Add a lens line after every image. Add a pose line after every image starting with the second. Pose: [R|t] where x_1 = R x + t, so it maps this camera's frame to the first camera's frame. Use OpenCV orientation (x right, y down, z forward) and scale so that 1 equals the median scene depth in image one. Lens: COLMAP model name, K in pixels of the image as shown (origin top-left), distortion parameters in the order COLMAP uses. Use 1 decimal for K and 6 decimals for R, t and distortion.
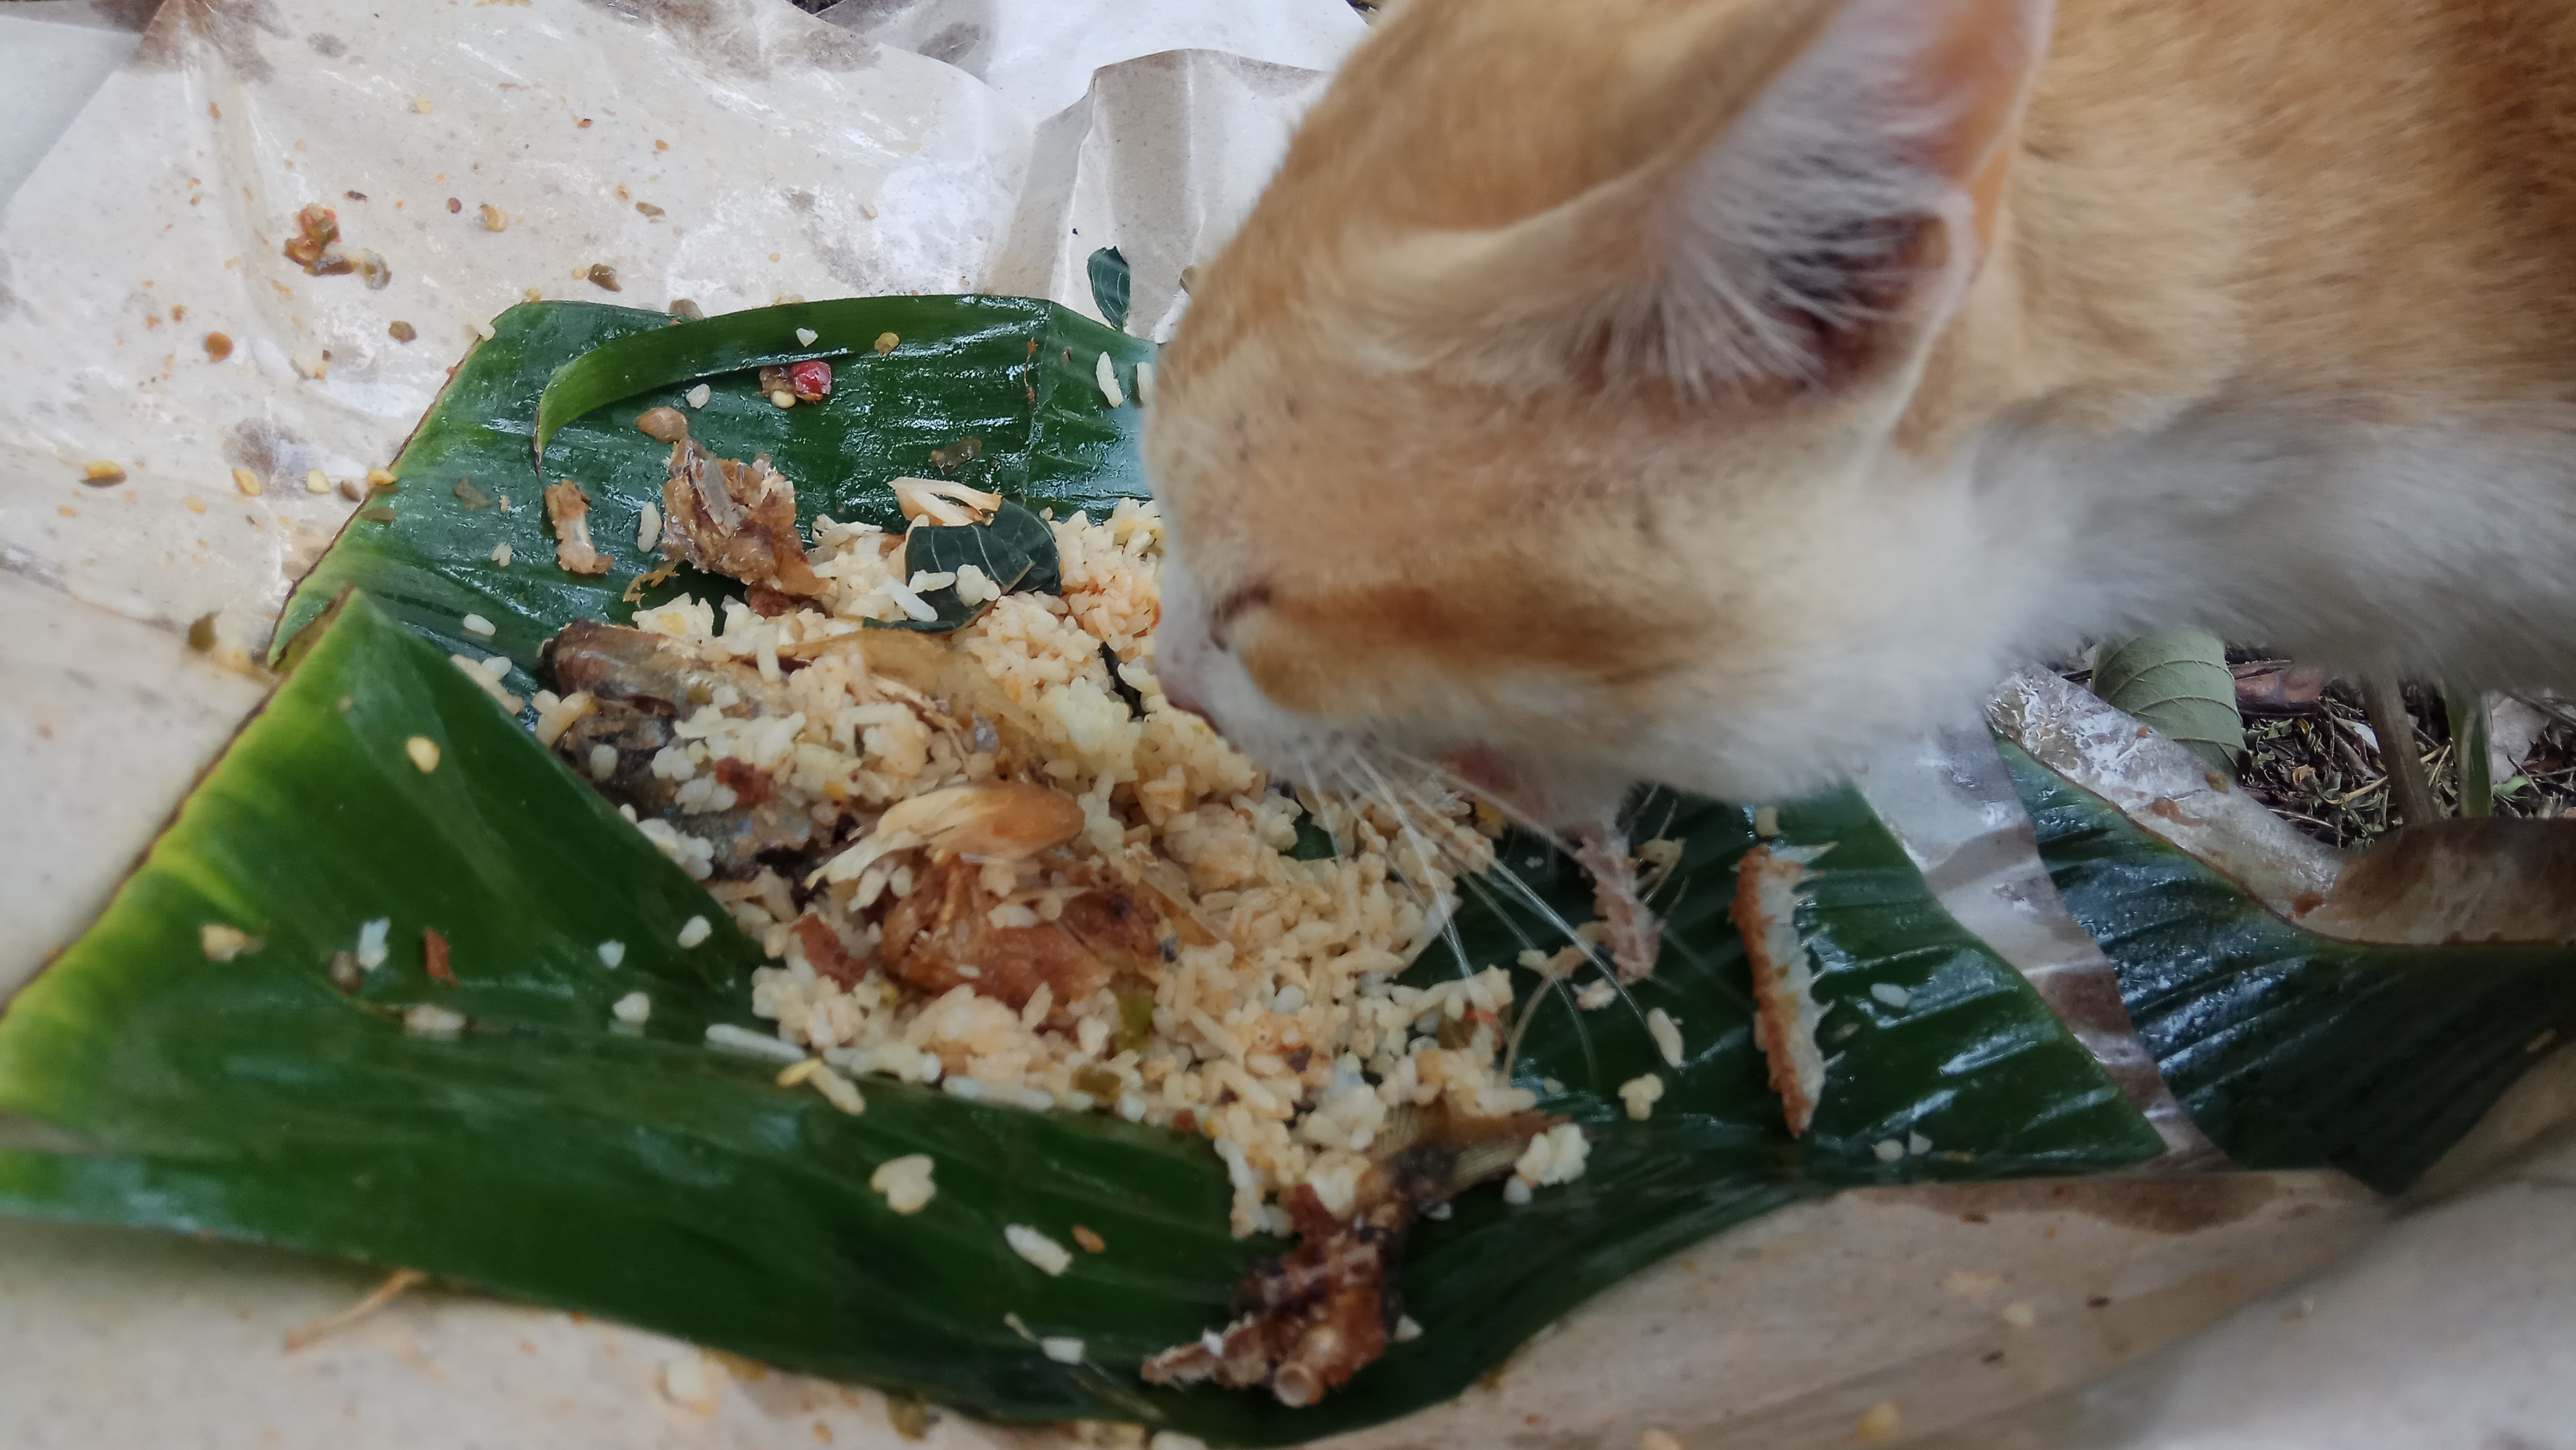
lens RADIAL K [[2003.2, 0, 1320.0], [0, 2003.2, 748.2], [0, 0, 1]] dist [0.089096, -0.203784]
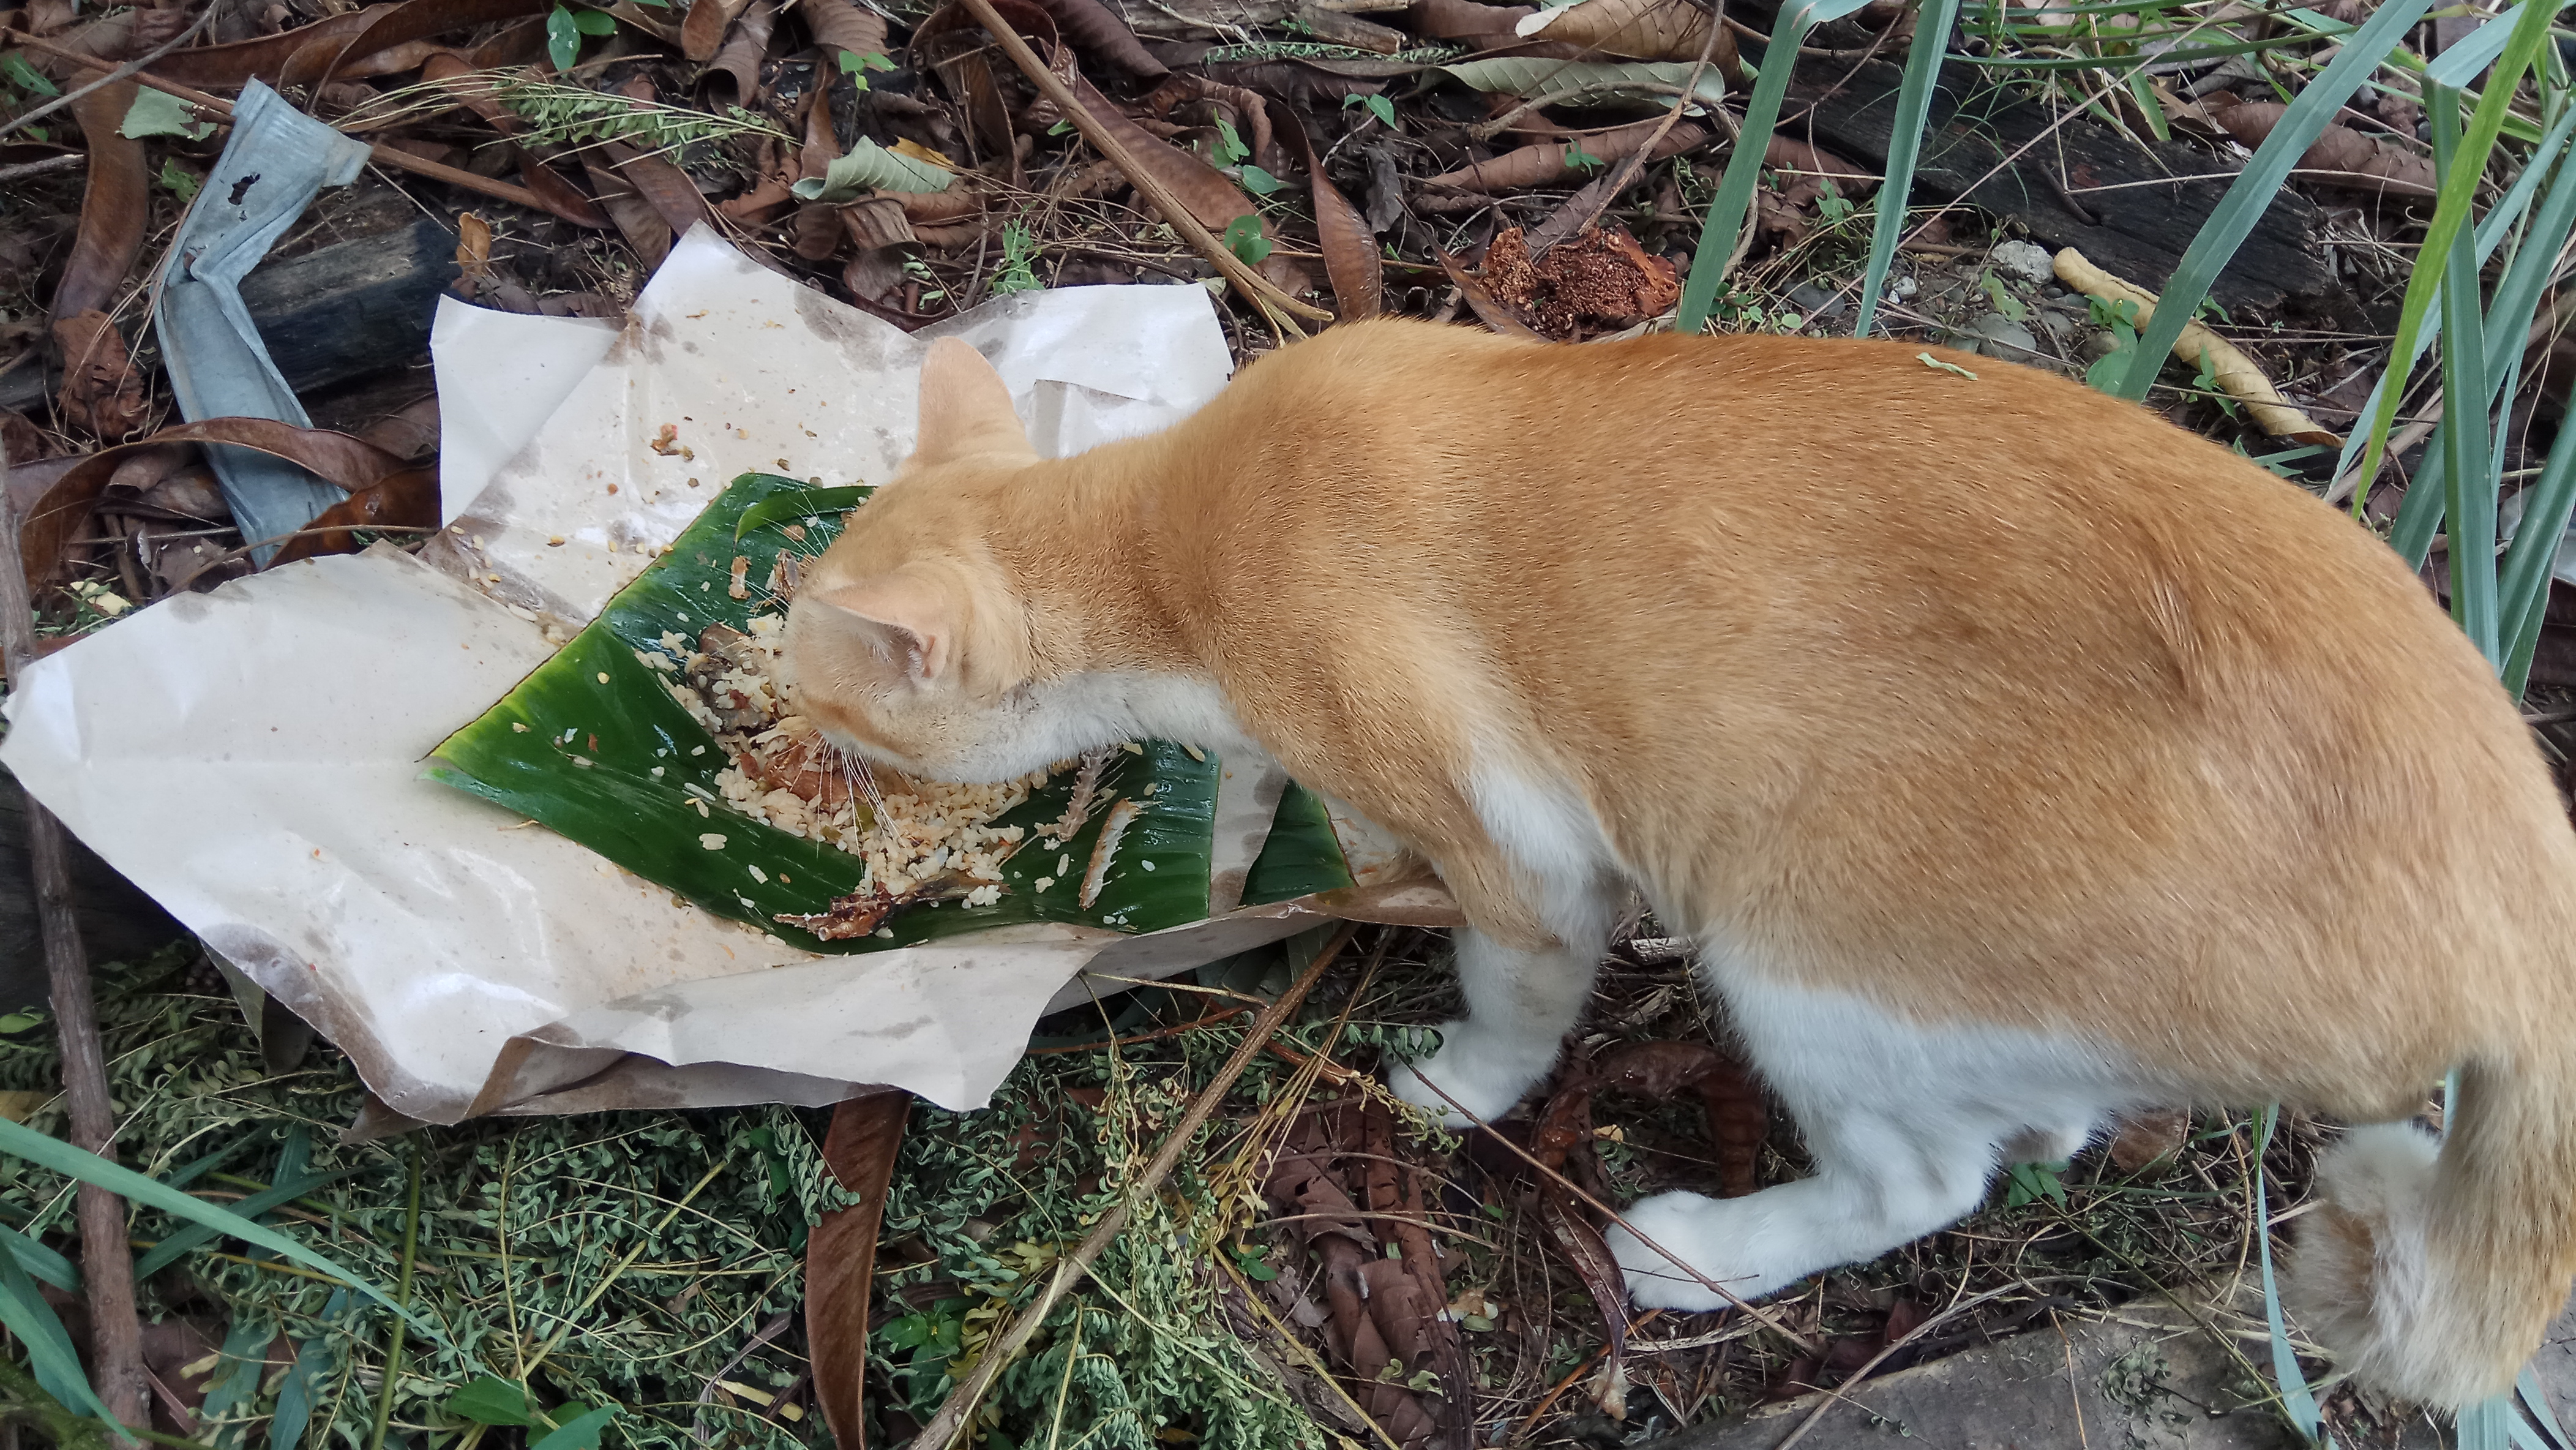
lens RADIAL K [[2003.2, 0, 1320.0], [0, 2003.2, 748.2], [0, 0, 1]] dist [0.089096, -0.203784]
pose [[0.946431, 0.182870, -0.266133, 1.161565], [-0.169321, 0.982839, 0.073200, -0.244511], [0.274952, -0.024217, 0.961153, -1.355702]]
